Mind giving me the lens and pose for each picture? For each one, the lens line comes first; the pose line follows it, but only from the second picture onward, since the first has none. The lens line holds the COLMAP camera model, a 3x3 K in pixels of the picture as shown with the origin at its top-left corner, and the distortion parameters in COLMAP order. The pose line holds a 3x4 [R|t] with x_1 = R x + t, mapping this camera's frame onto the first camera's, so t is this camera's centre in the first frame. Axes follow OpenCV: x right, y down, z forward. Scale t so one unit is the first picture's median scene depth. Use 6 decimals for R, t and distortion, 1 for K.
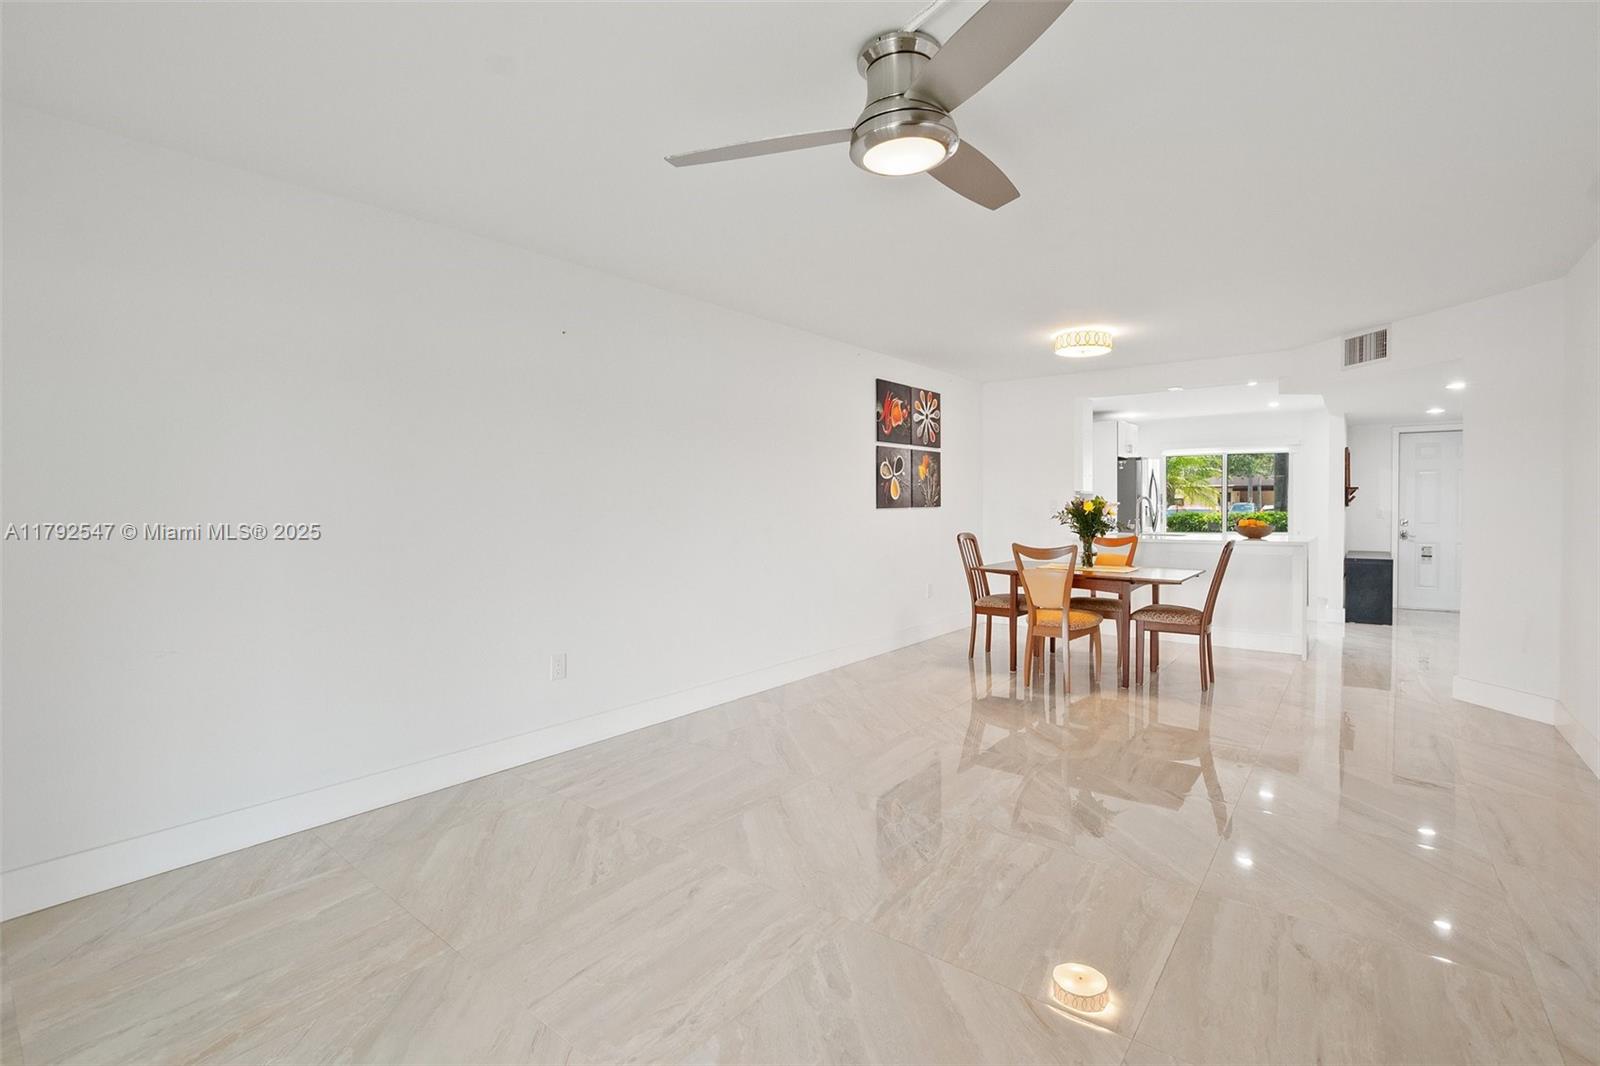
lens RADIAL K [[707.7, 0, 818.0], [0, 707.7, 512.3], [0, 0, 1]] dist [-0.038056, 0.001944]
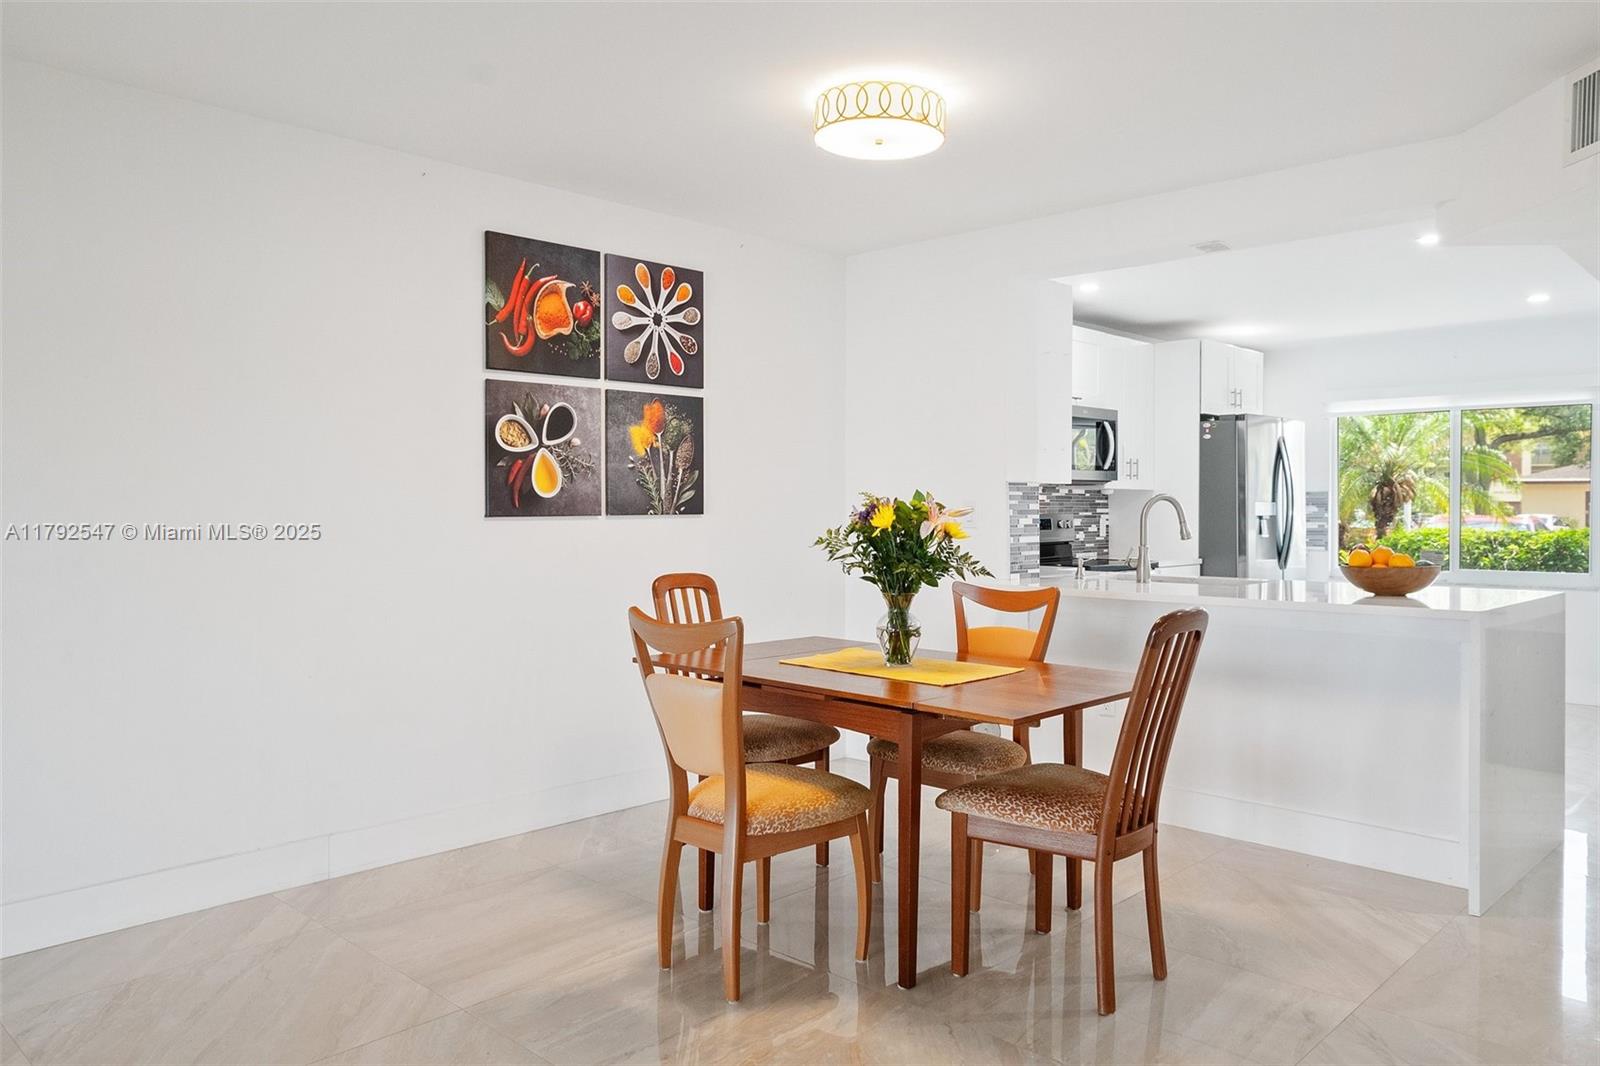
lens RADIAL K [[1121.2, 0, 802.5], [0, 1121.2, 520.4], [0, 0, 1]] dist [-0.010960, 0.008937]
pose [[0.994977, 0.007885, -0.099790, 0.331513], [-0.007729, 0.999968, 0.001947, -0.006070], [0.099802, -0.001166, 0.995007, 0.284746]]
